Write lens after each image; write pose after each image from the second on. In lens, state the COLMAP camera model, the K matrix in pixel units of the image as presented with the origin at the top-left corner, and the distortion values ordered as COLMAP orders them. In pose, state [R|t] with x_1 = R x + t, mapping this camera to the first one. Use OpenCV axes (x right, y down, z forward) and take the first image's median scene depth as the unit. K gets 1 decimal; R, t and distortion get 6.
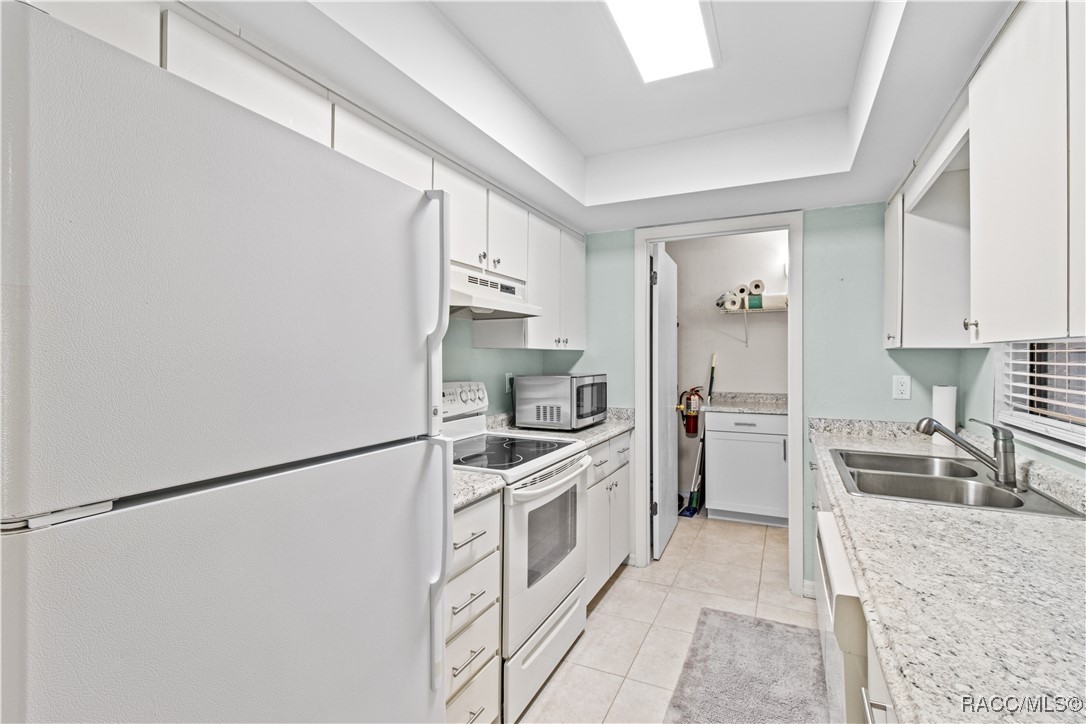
lens RADIAL K [[507.2, 0, 543.0], [0, 507.2, 362.0], [0, 0, 1]] dist [0.011167, -0.000228]
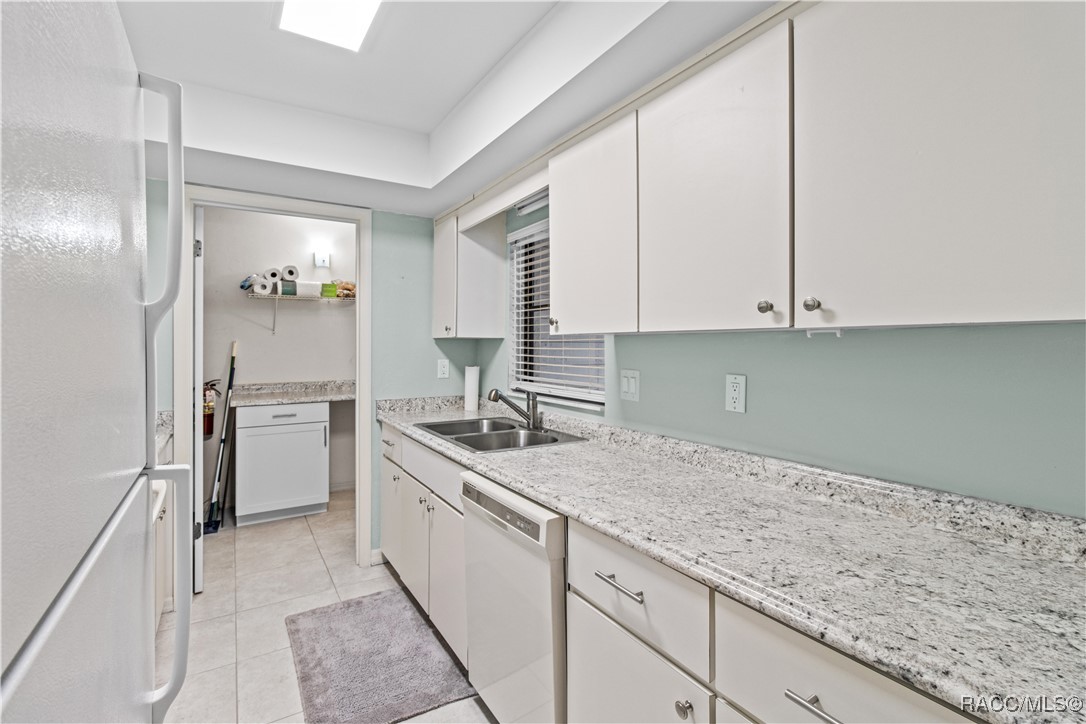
lens RADIAL K [[507.0, 0, 546.4], [0, 507.0, 350.5], [0, 0, 1]] dist [0.007058, -0.000408]
pose [[0.537411, -0.008366, 0.843279, -0.211591], [0.009523, 0.999947, 0.003851, 0.001757], [-0.843267, 0.005961, 0.537462, 0.110300]]
